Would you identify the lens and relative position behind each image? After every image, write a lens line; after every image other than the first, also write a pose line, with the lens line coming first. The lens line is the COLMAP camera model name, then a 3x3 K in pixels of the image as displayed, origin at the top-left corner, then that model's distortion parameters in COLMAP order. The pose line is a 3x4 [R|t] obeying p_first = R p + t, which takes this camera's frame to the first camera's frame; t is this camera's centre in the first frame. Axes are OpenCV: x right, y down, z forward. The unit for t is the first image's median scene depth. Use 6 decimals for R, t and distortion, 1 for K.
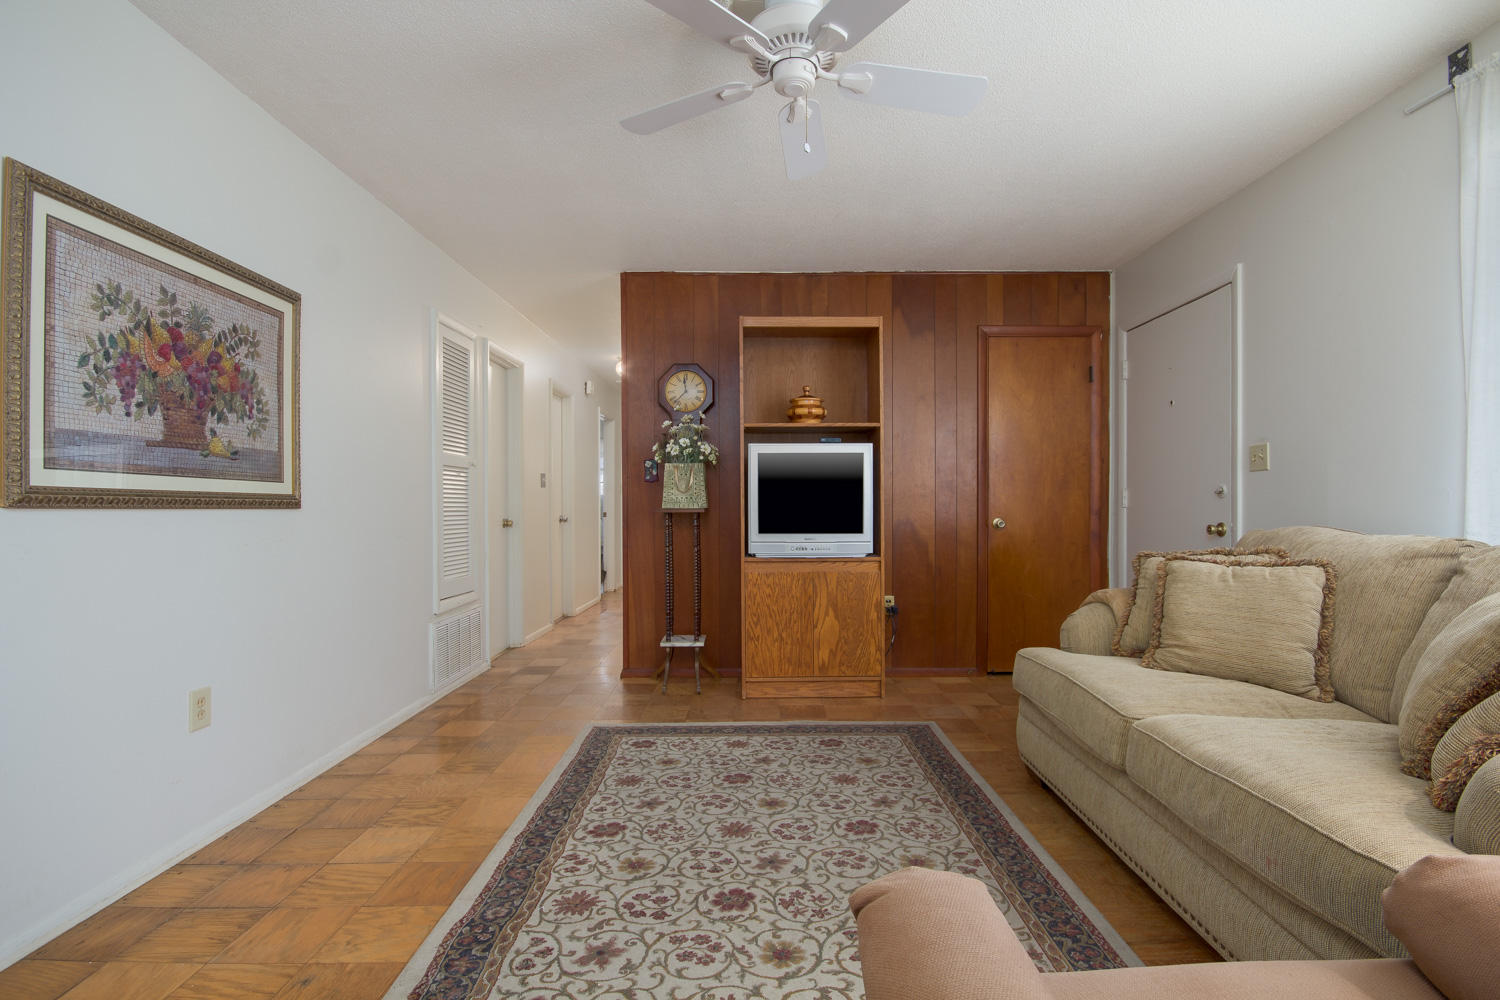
lens RADIAL K [[711.3, 0, 756.6], [0, 711.3, 514.4], [0, 0, 1]] dist [0.000580, 0.000144]
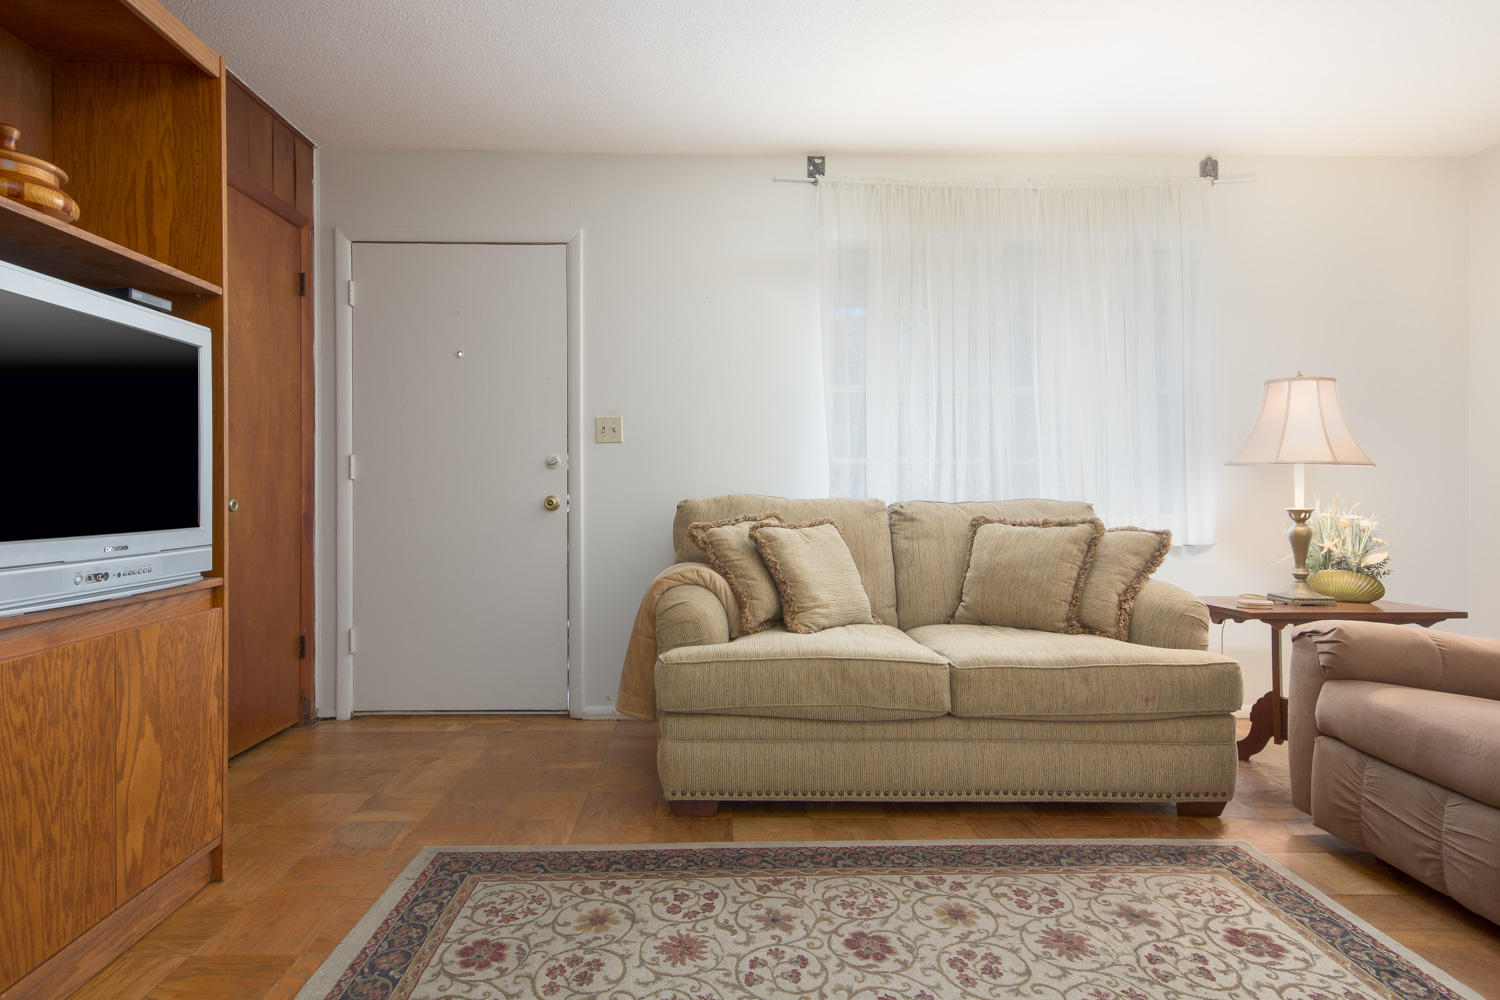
lens RADIAL K [[818.0, 0, 725.8], [0, 818.0, 496.2], [0, 0, 1]] dist [0.013856, -0.001097]
pose [[-0.013124, -0.005435, 0.999899, -0.555744], [0.011609, 0.999917, 0.005587, 0.012133], [-0.999846, 0.011681, -0.013060, 1.026829]]
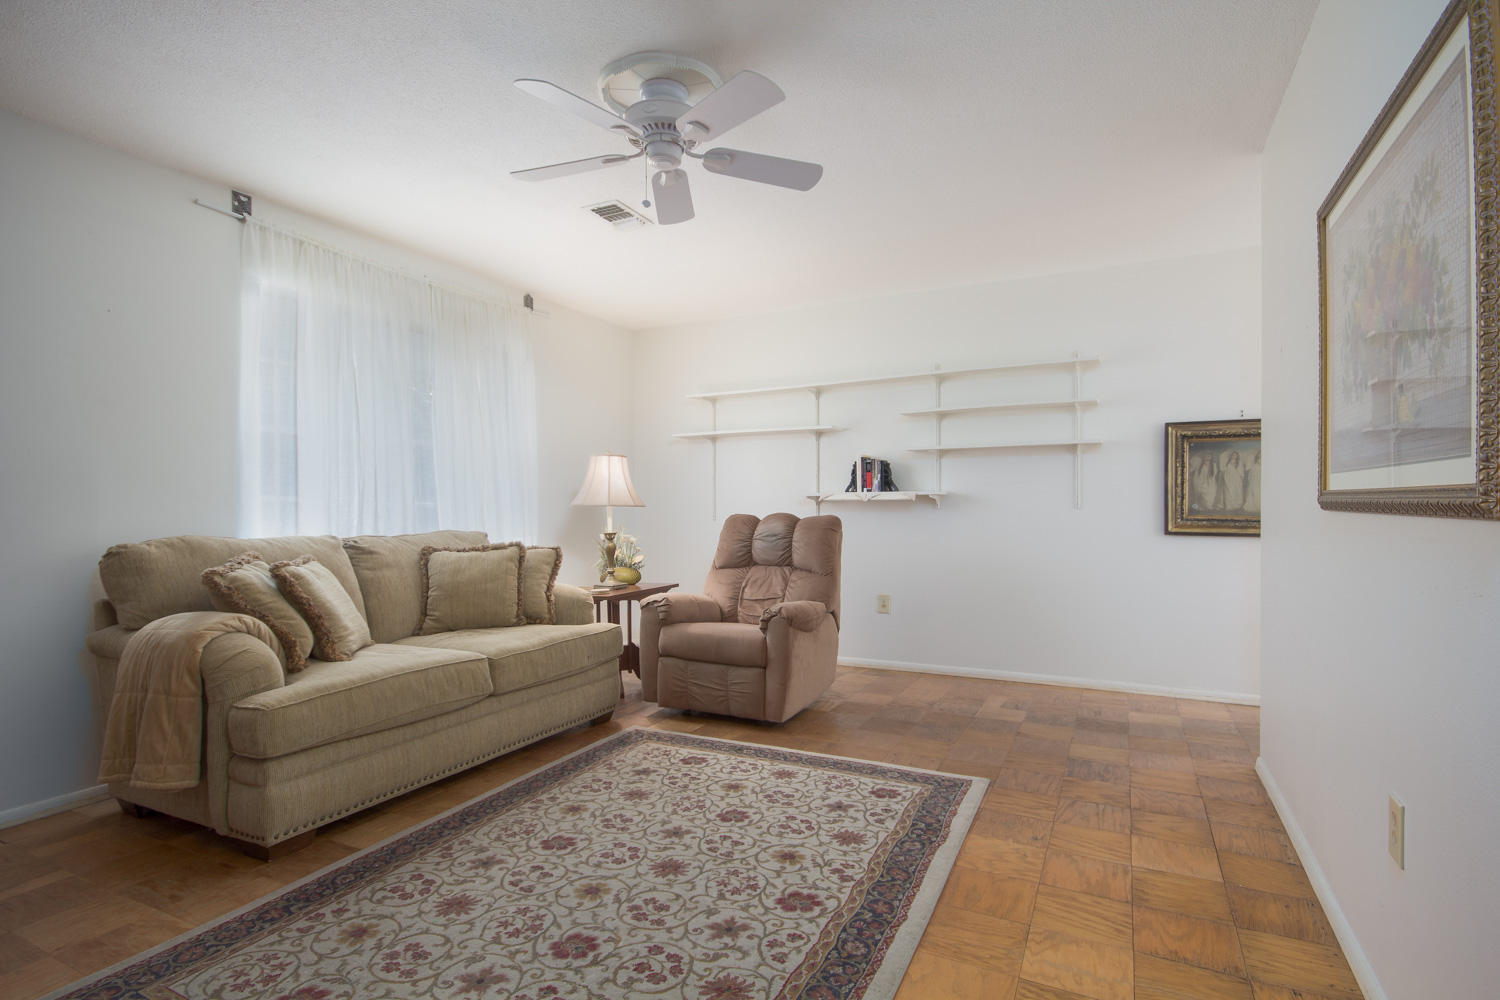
lens RADIAL K [[741.2, 0, 756.0], [0, 741.2, 513.5], [0, 0, 1]] dist [0.005131, 0.000494]
pose [[-0.895508, 0.006447, 0.444999, -0.496739], [0.015710, 0.999730, 0.017132, -0.022571], [-0.444768, 0.022333, -0.895367, 1.605024]]
